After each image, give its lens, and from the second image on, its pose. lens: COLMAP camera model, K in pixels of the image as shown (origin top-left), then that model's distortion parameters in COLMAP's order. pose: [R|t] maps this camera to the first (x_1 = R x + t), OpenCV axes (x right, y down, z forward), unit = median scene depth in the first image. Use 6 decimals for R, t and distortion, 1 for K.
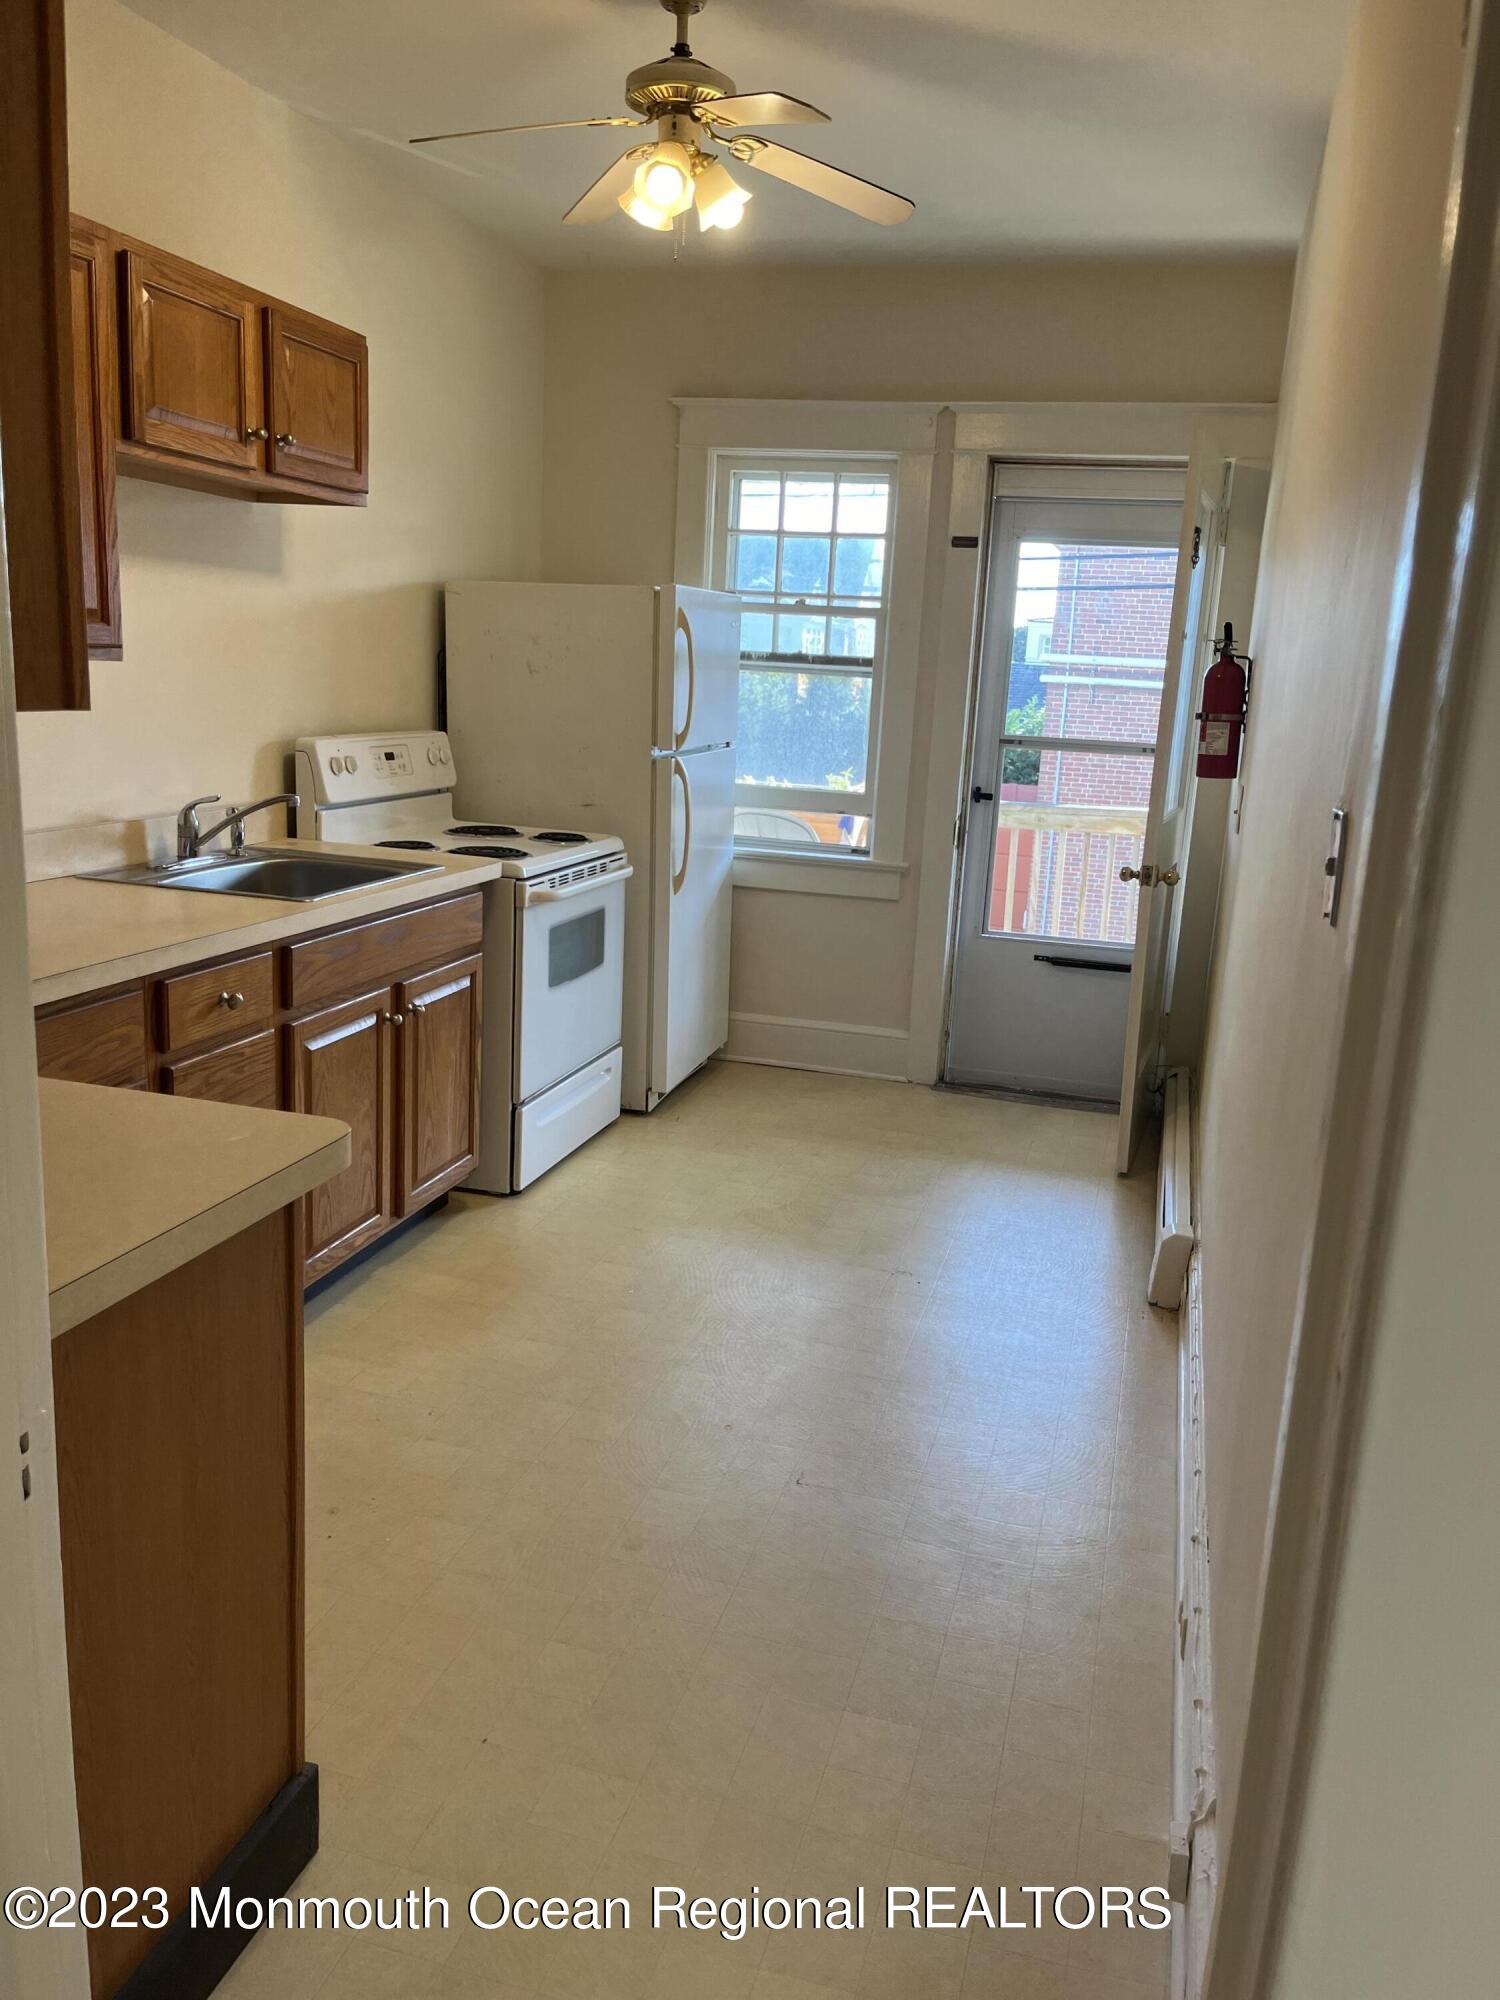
lens RADIAL K [[1505.6, 0, 750.3], [0, 1505.6, 997.0], [0, 0, 1]] dist [0.030827, -0.020059]
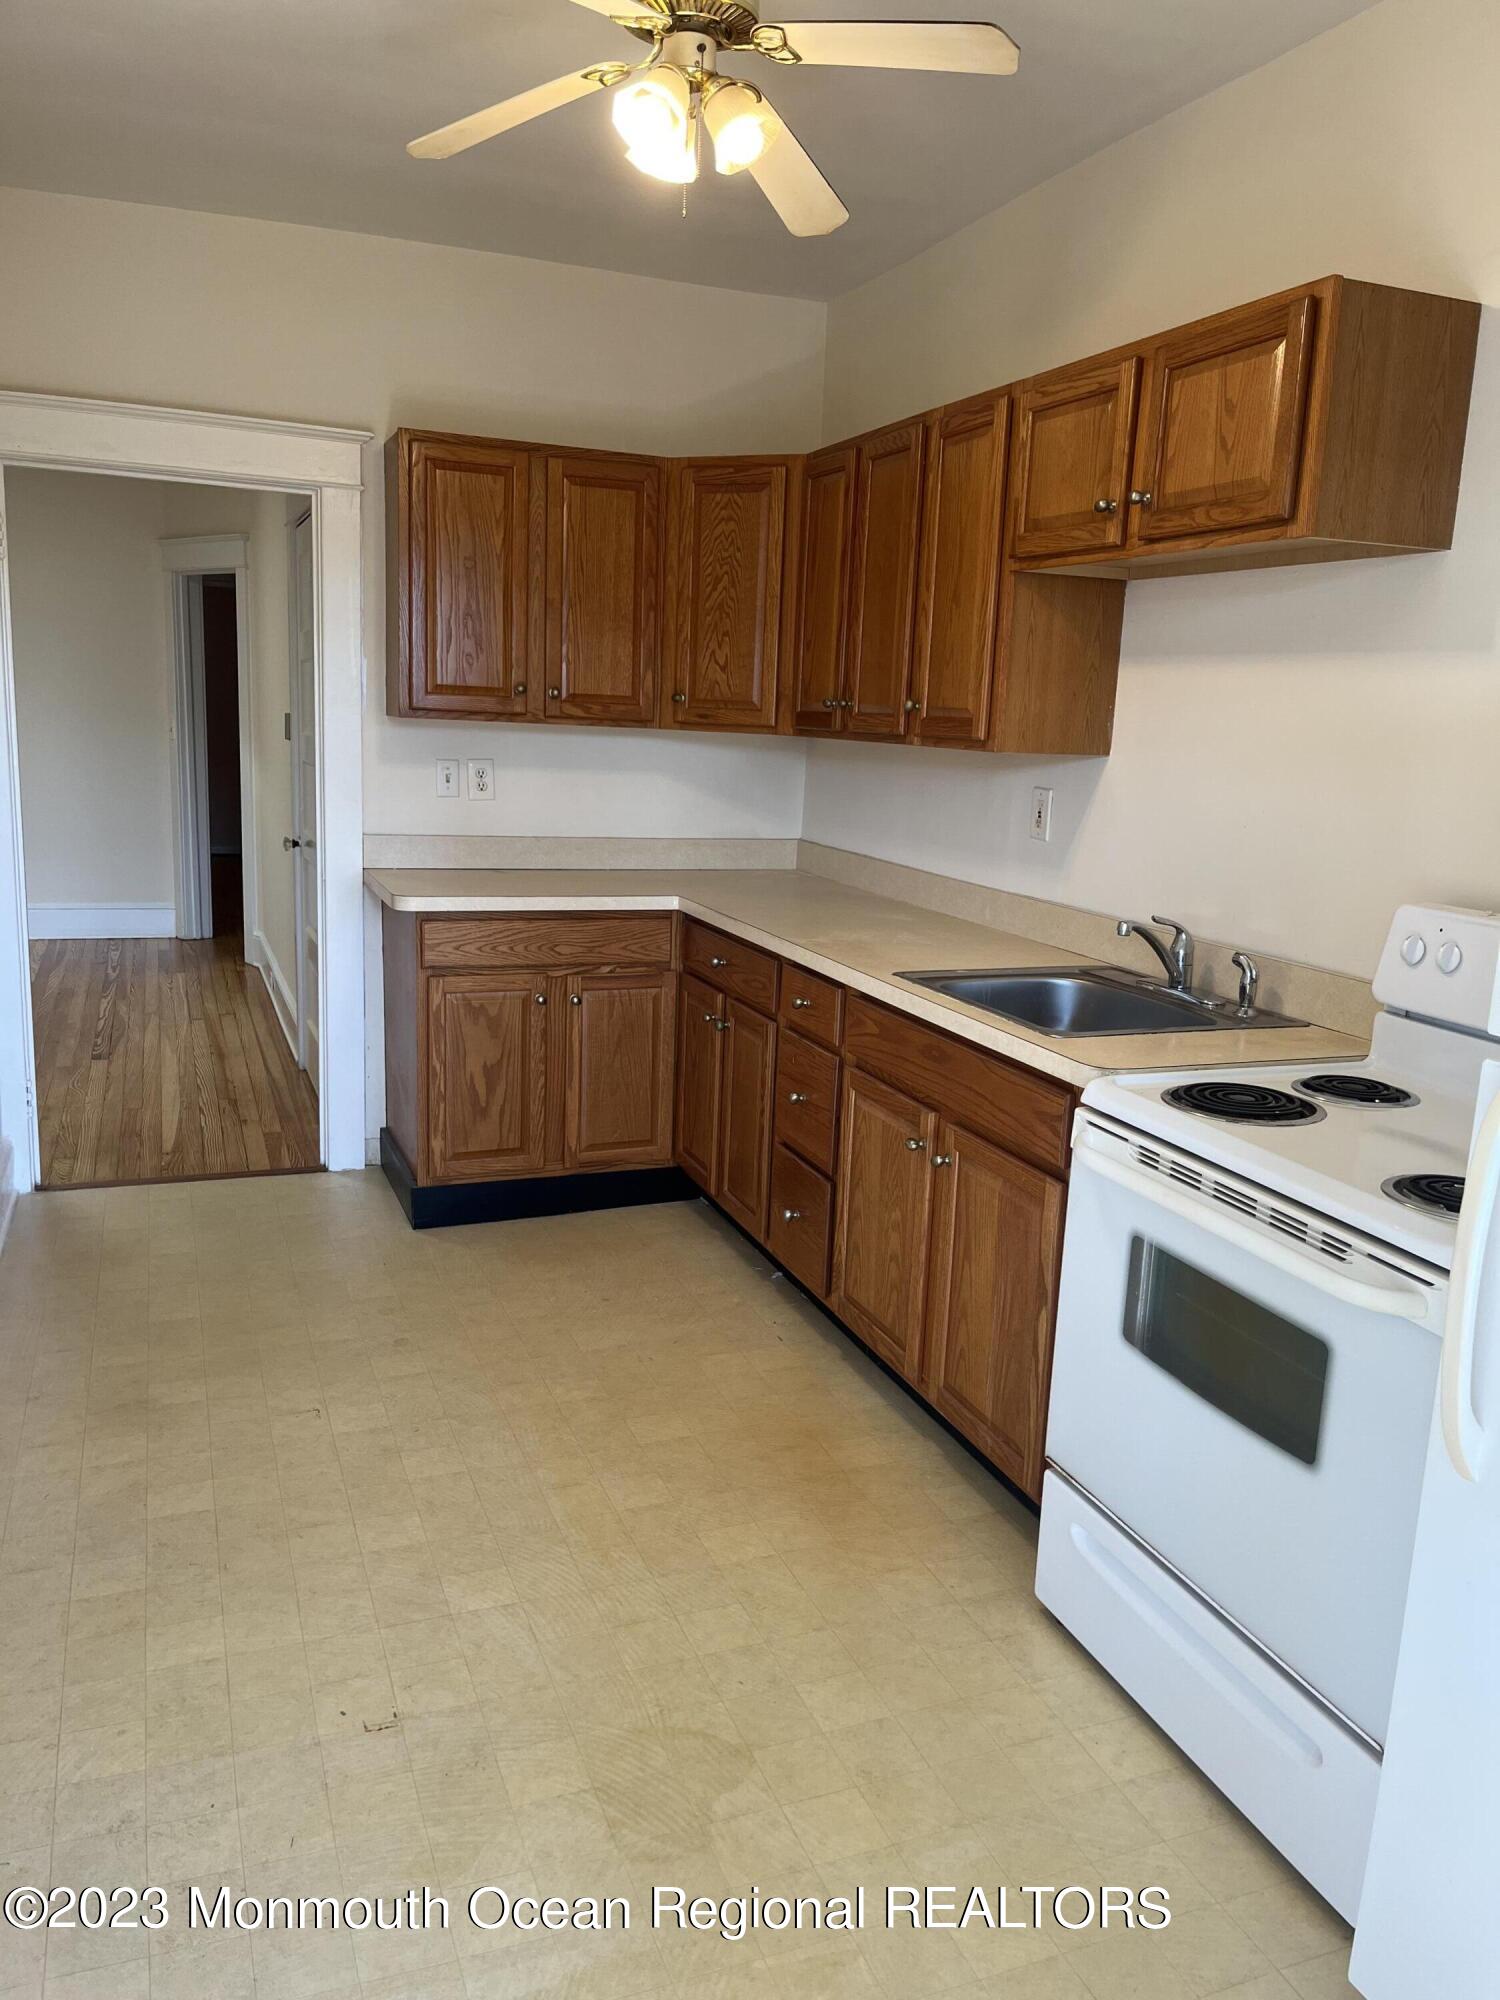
lens RADIAL K [[1505.6, 0, 742.4], [0, 1505.6, 1005.4], [0, 0, 1]] dist [0.030827, -0.020059]
pose [[-0.796922, 0.029162, -0.603377, 0.395021], [-0.215643, 0.919291, 0.329245, -0.347448], [0.564281, 0.392497, -0.726315, 1.644803]]
